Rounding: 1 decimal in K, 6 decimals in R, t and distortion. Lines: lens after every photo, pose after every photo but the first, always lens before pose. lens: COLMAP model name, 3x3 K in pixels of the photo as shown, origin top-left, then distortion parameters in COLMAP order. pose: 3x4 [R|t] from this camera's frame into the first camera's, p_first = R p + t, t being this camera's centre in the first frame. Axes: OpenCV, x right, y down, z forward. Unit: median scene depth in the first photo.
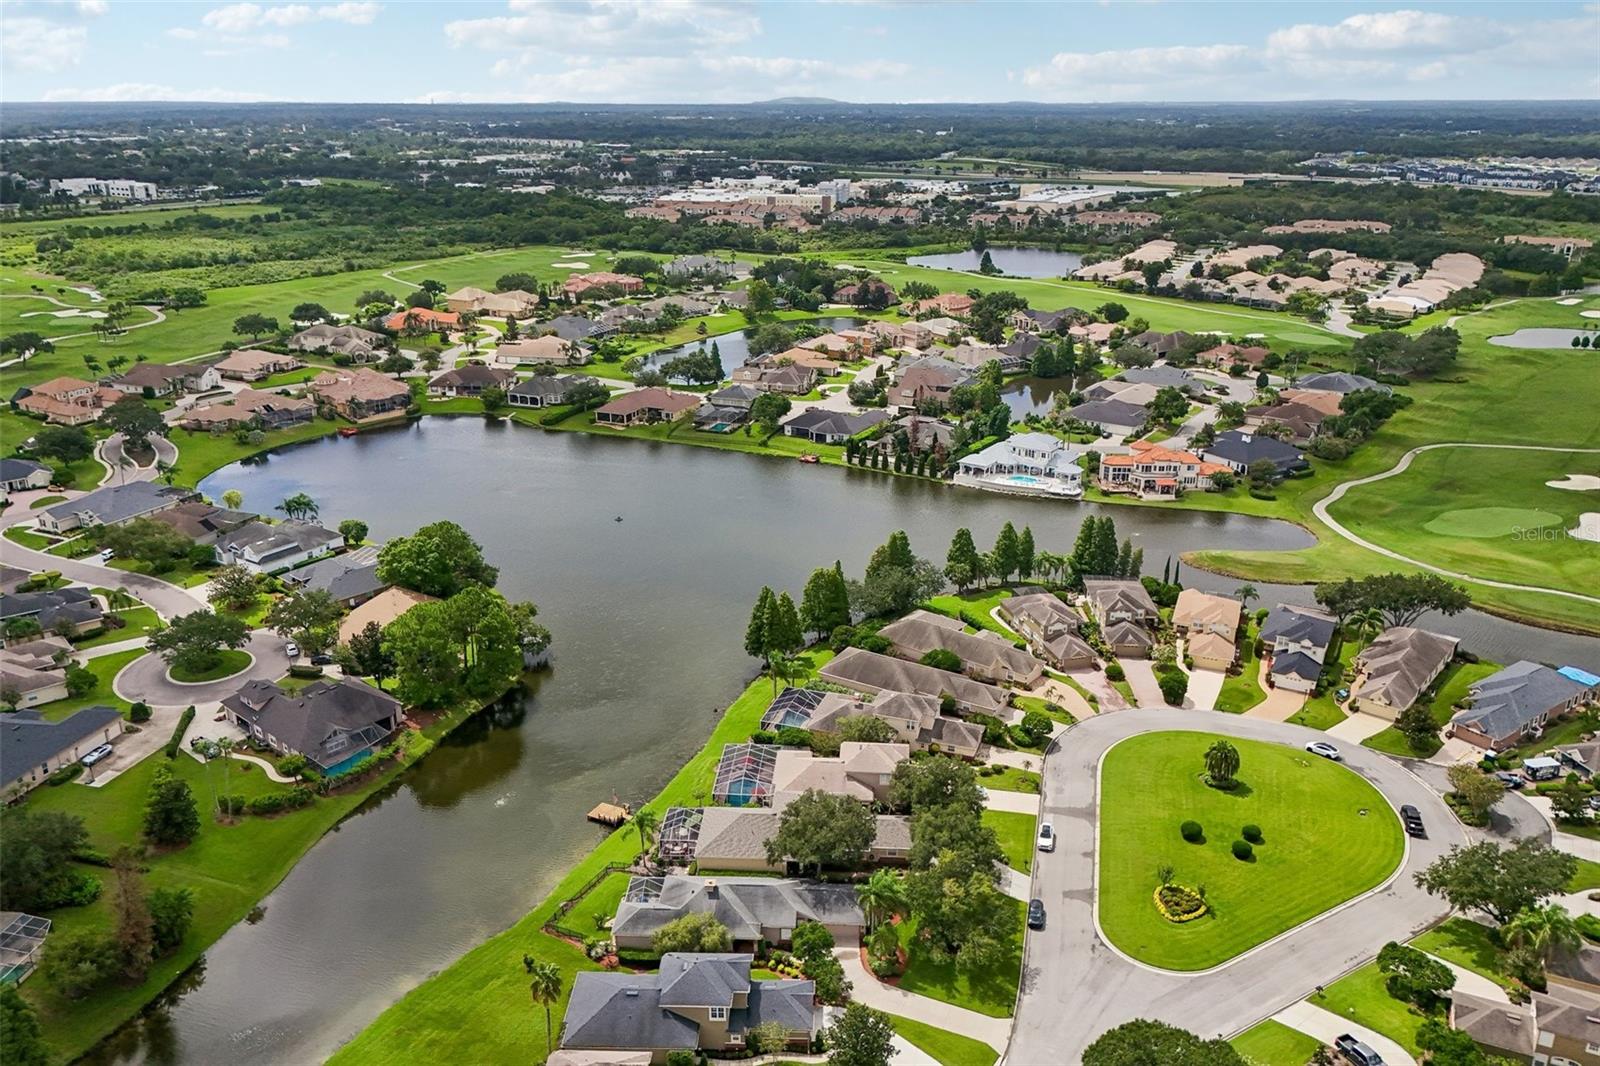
lens RADIAL K [[1175.3, 0, 802.2], [0, 1175.3, 579.6], [0, 0, 1]] dist [0.063810, -0.071561]
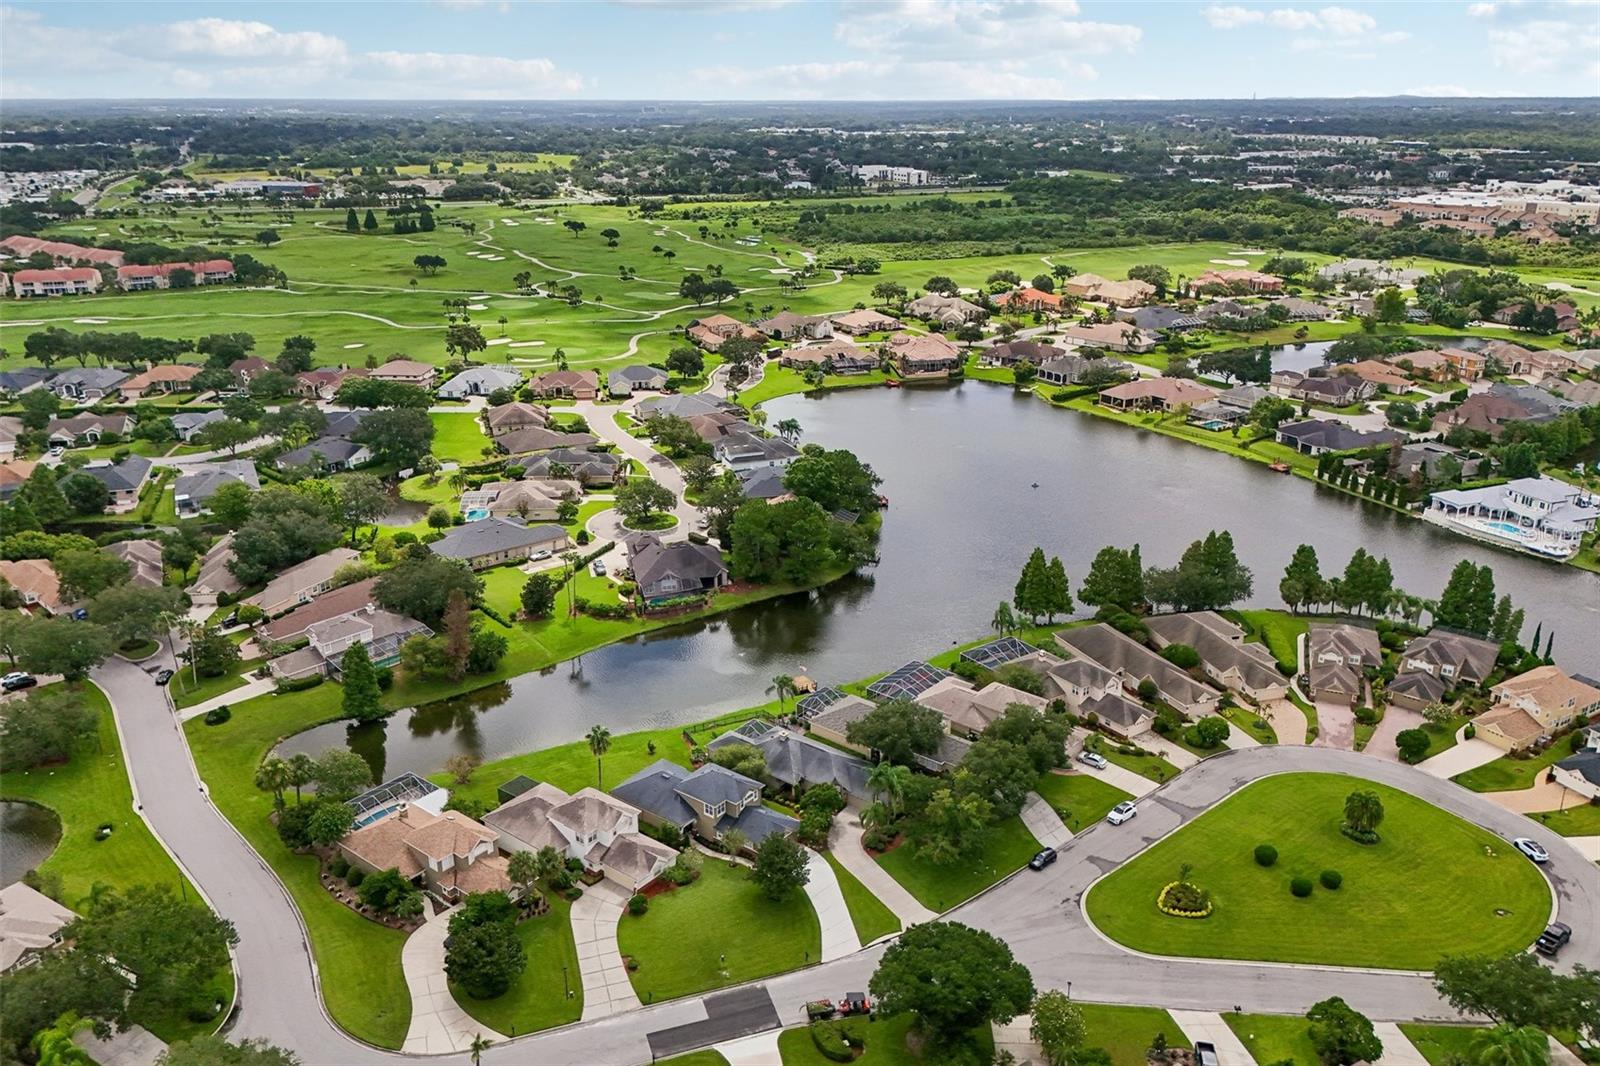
lens RADIAL K [[1204.4, 0, 795.8], [0, 1204.4, 536.4], [0, 0, 1]] dist [0.066383, -0.073854]
pose [[0.811305, 0.199473, -0.549540, 0.187441], [-0.219181, 0.975211, 0.030399, 0.005562], [0.541981, 0.095786, 0.834914, -0.017766]]
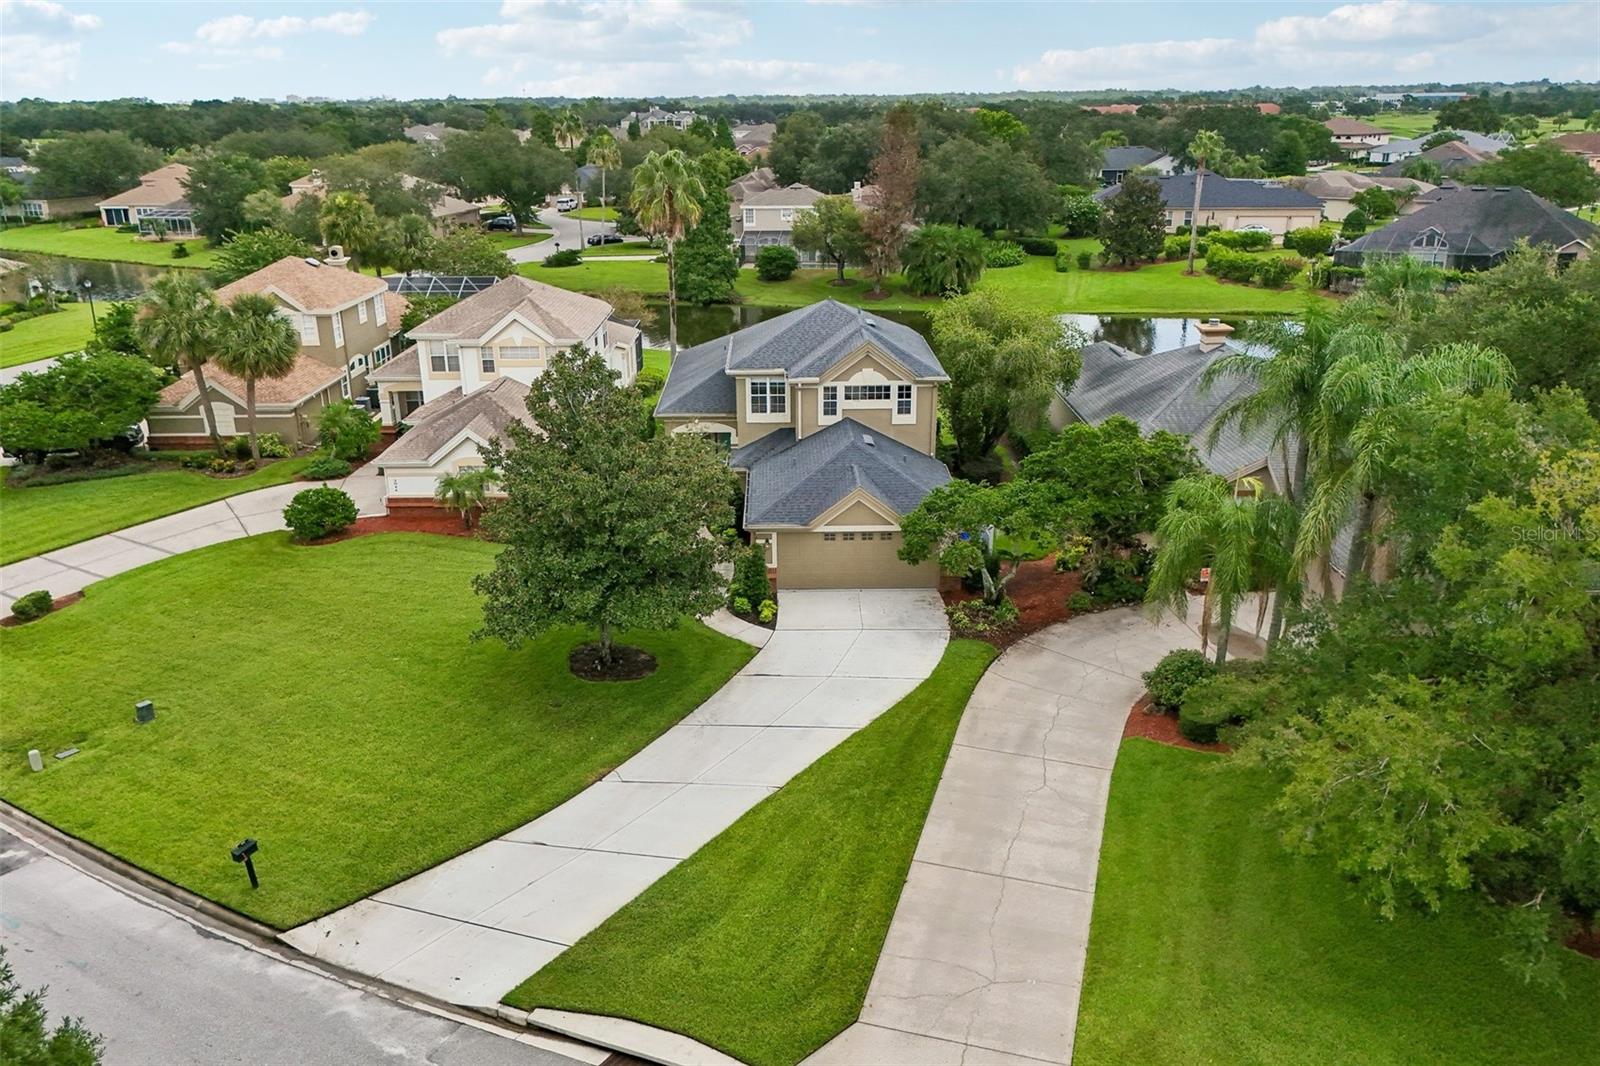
lens RADIAL K [[1205.4, 0, 800.7], [0, 1205.4, 557.6], [0, 0, 1]] dist [0.060945, -0.067633]
pose [[0.050599, 0.347978, -0.936136, 0.087236], [-0.367323, 0.878120, 0.306558, 0.081846], [0.928716, 0.328353, 0.172253, 0.275253]]
